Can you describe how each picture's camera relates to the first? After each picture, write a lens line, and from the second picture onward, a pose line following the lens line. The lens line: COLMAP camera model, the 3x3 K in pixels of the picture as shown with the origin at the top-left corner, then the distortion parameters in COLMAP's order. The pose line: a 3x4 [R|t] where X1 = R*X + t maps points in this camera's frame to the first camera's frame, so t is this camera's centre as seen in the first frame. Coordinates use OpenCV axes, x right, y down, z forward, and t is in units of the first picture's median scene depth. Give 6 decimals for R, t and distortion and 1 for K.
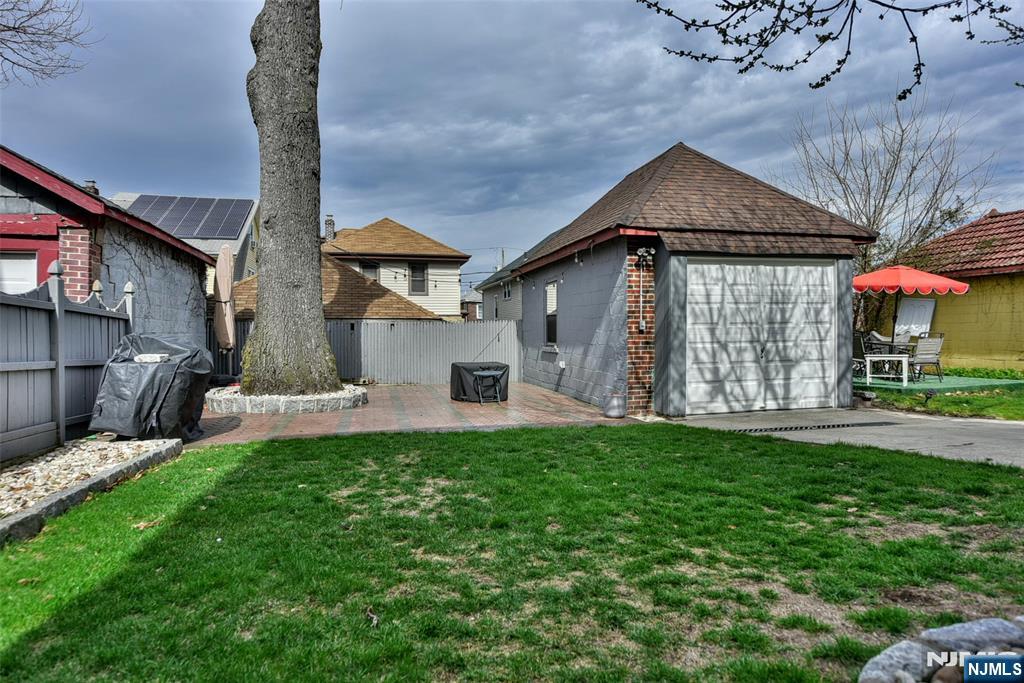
lens RADIAL K [[572.9, 0, 514.1], [0, 572.9, 342.3], [0, 0, 1]] dist [-0.002765, -0.000171]
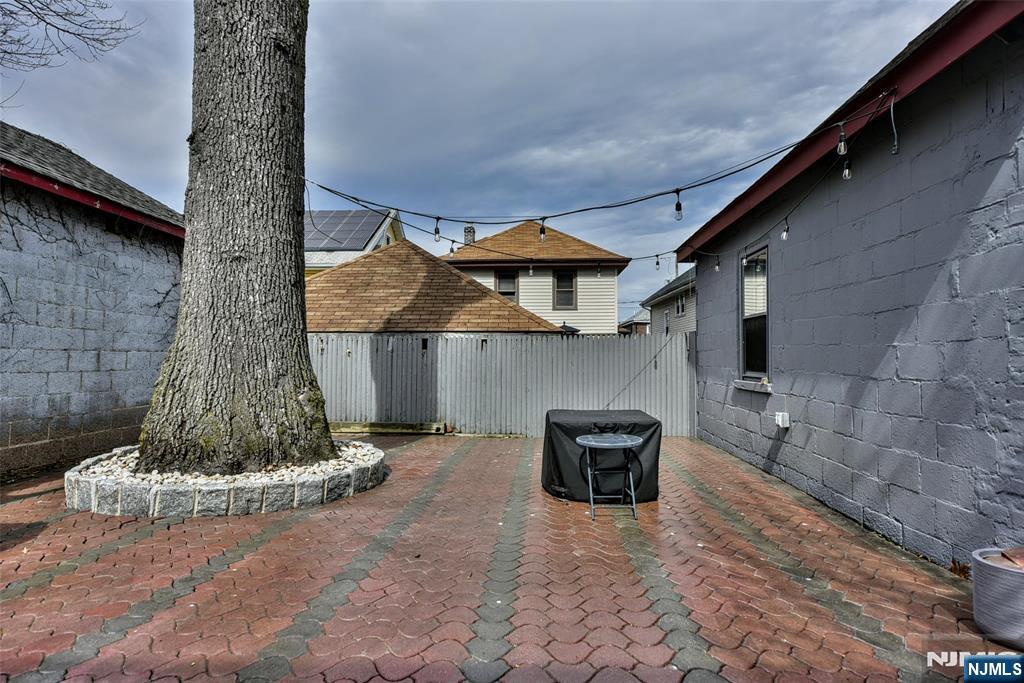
lens RADIAL K [[606.1, 0, 510.6], [0, 606.1, 347.3], [0, 0, 1]] dist [-0.006102, -0.001652]
pose [[0.958048, -0.000755, -0.286605, 0.011950], [-0.008916, 0.999434, -0.032434, -0.001692], [0.286468, 0.033628, 0.957500, 0.420099]]
